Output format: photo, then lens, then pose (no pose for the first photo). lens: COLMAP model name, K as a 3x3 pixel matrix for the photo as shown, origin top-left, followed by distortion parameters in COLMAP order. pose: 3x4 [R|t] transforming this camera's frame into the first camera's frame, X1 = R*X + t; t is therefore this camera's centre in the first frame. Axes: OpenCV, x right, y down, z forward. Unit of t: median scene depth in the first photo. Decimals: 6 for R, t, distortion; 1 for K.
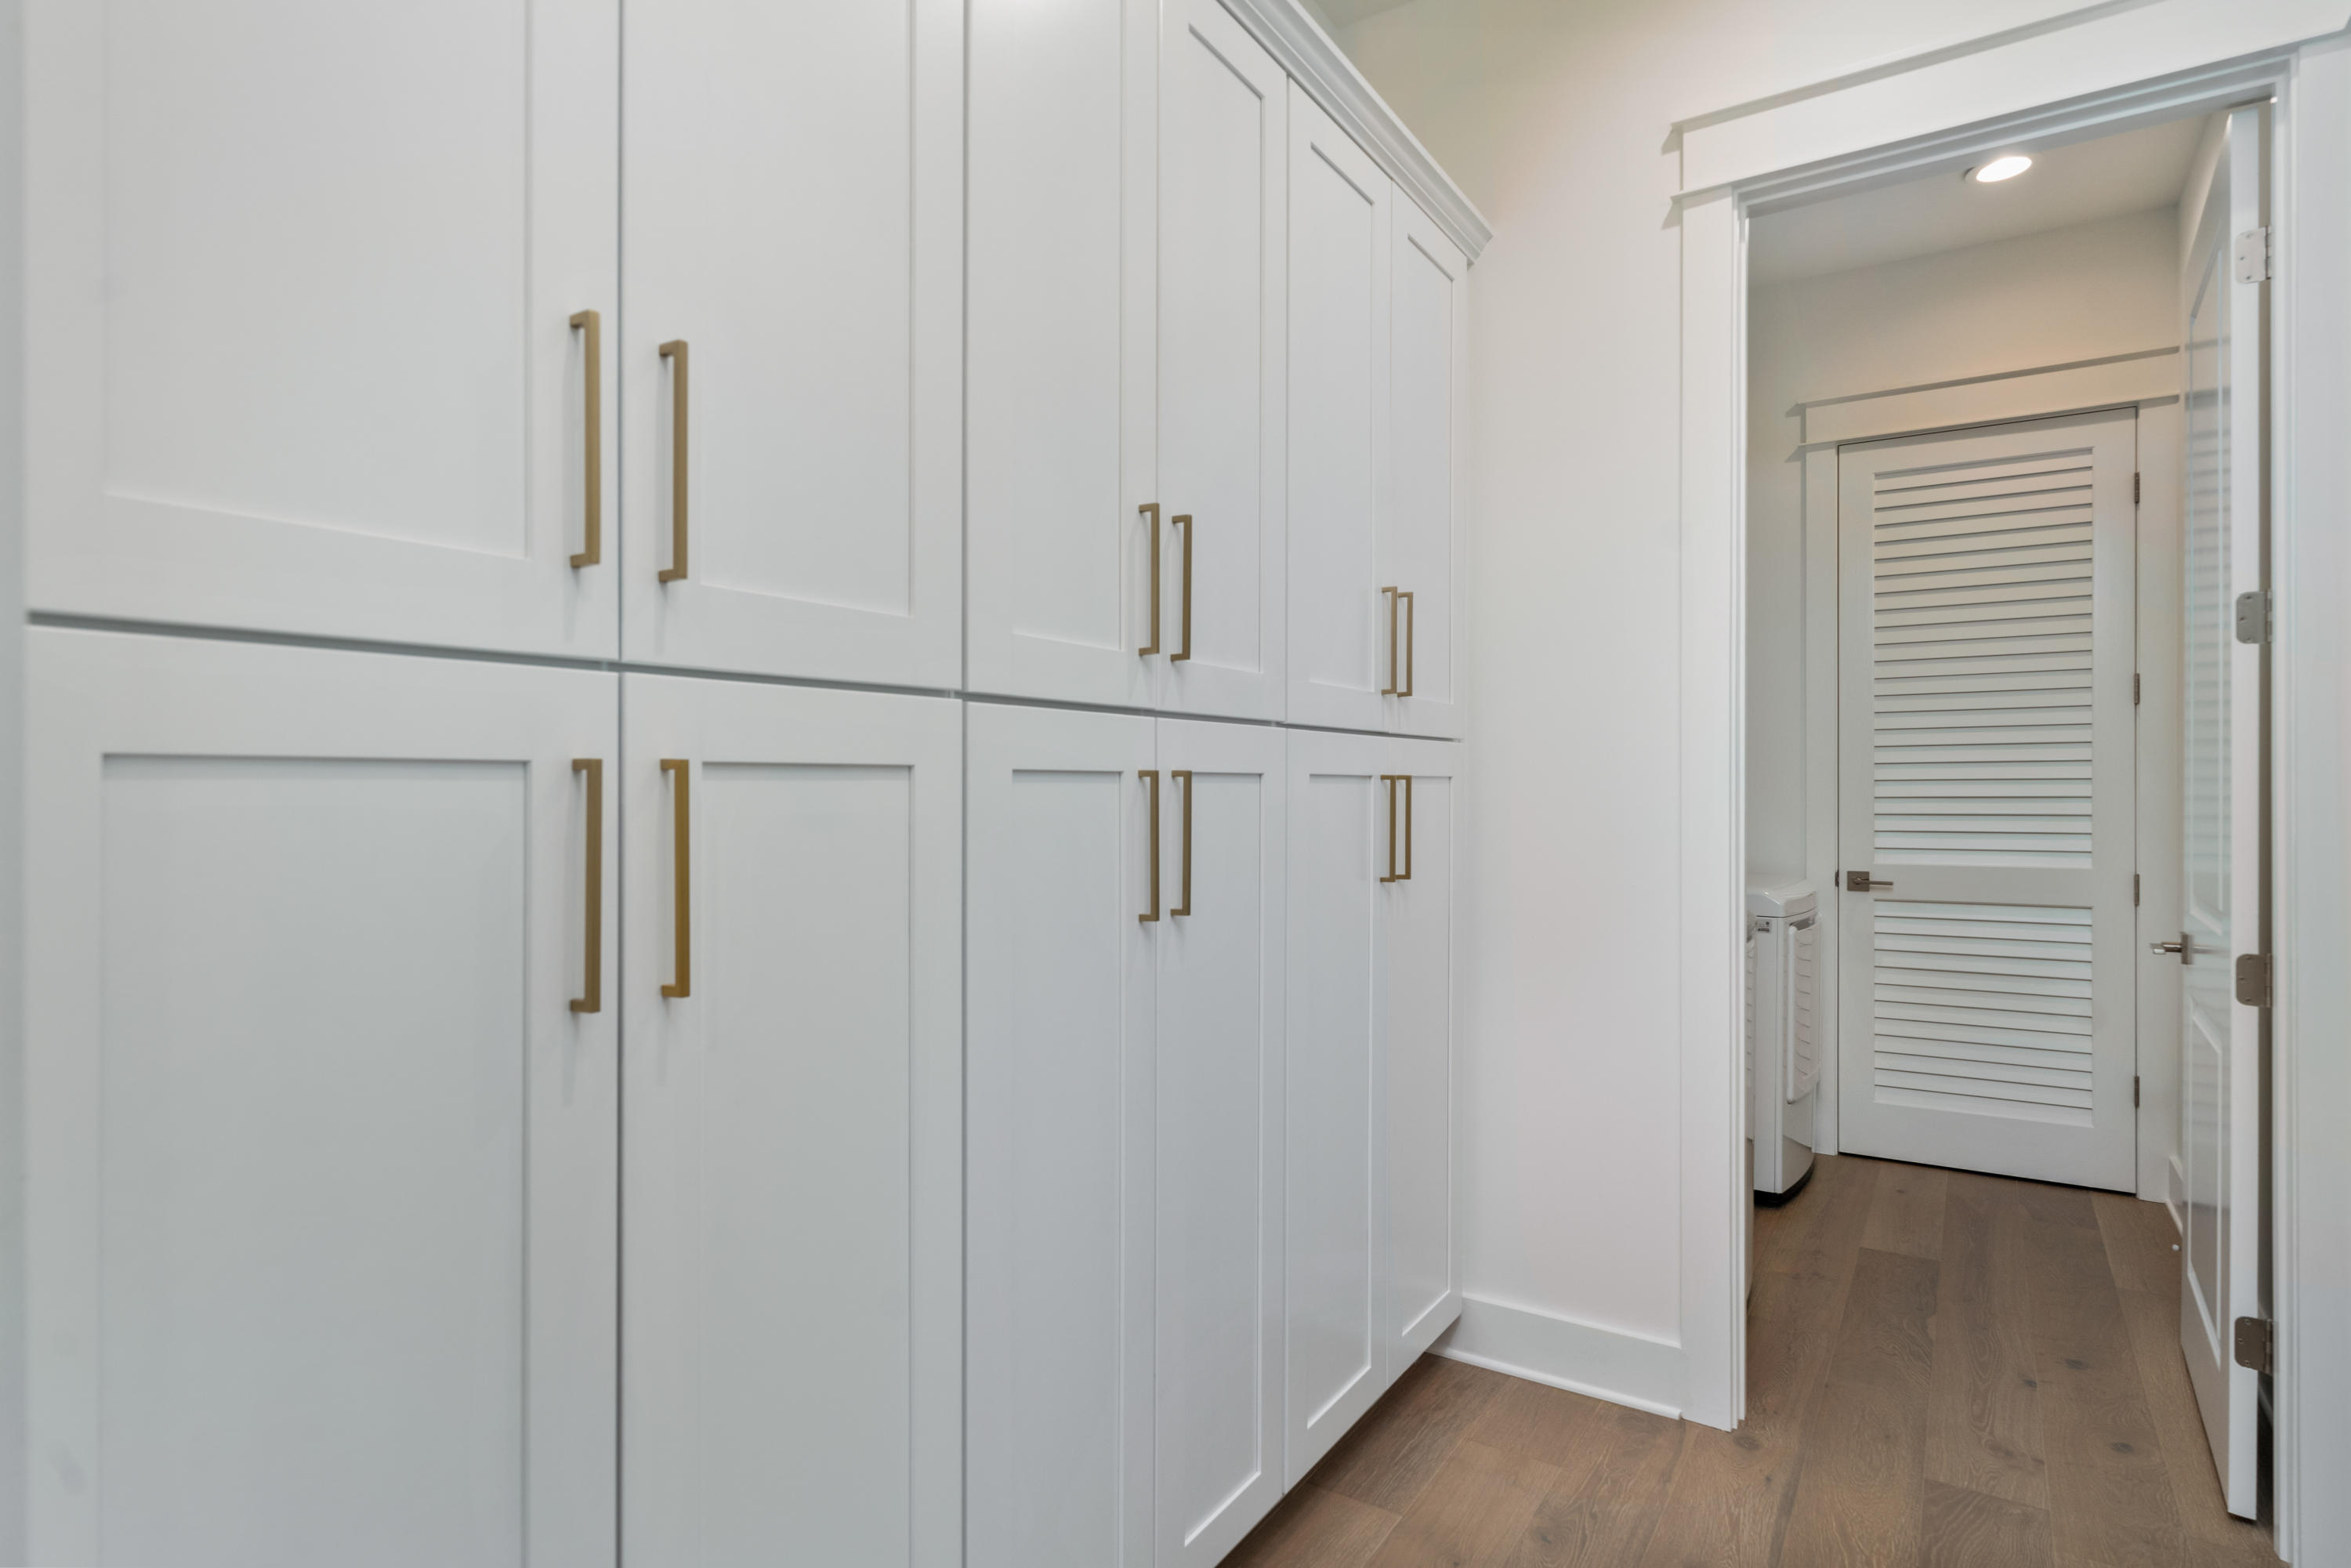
lens RADIAL K [[1260.2, 0, 1178.5], [0, 1260.2, 777.9], [0, 0, 1]] dist [0.012180, -0.004906]
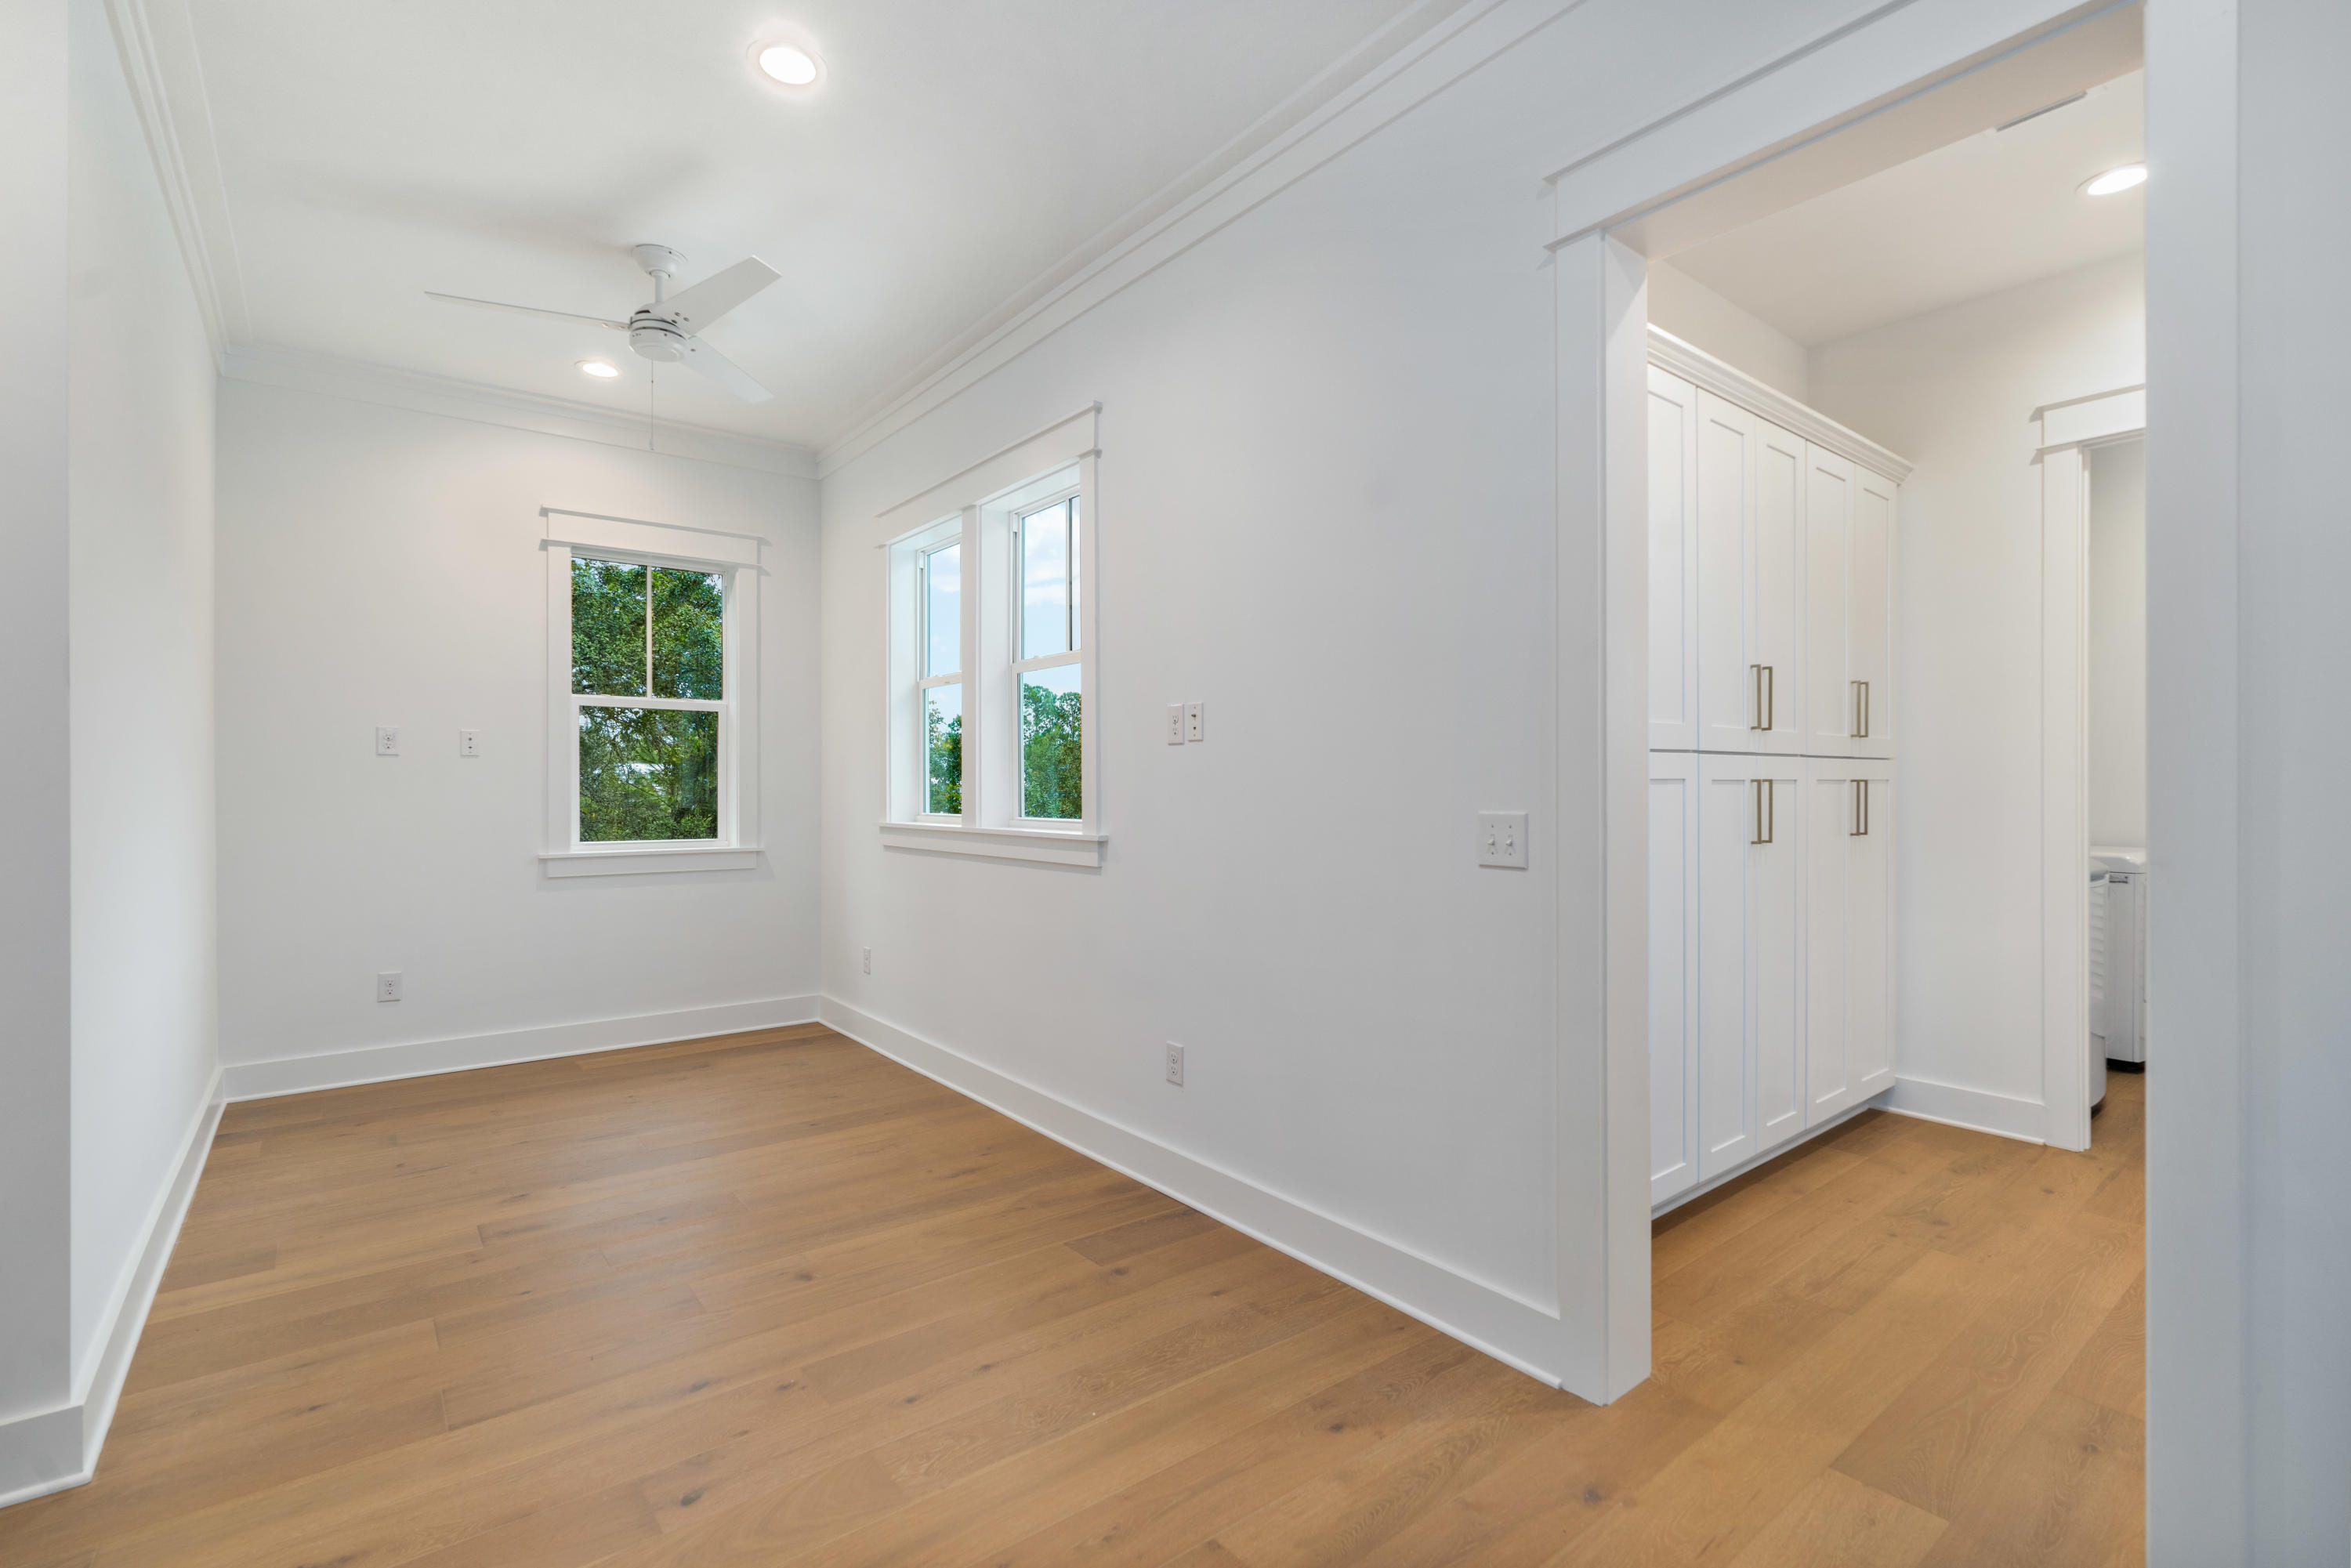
lens RADIAL K [[1058.5, 0, 1157.0], [0, 1058.5, 799.4], [0, 0, 1]] dist [-0.009413, 0.003041]
pose [[0.941735, -0.006920, -0.336283, -0.276415], [0.011636, 0.999860, 0.012013, -0.003548], [0.336153, -0.015226, 0.941684, -0.807920]]
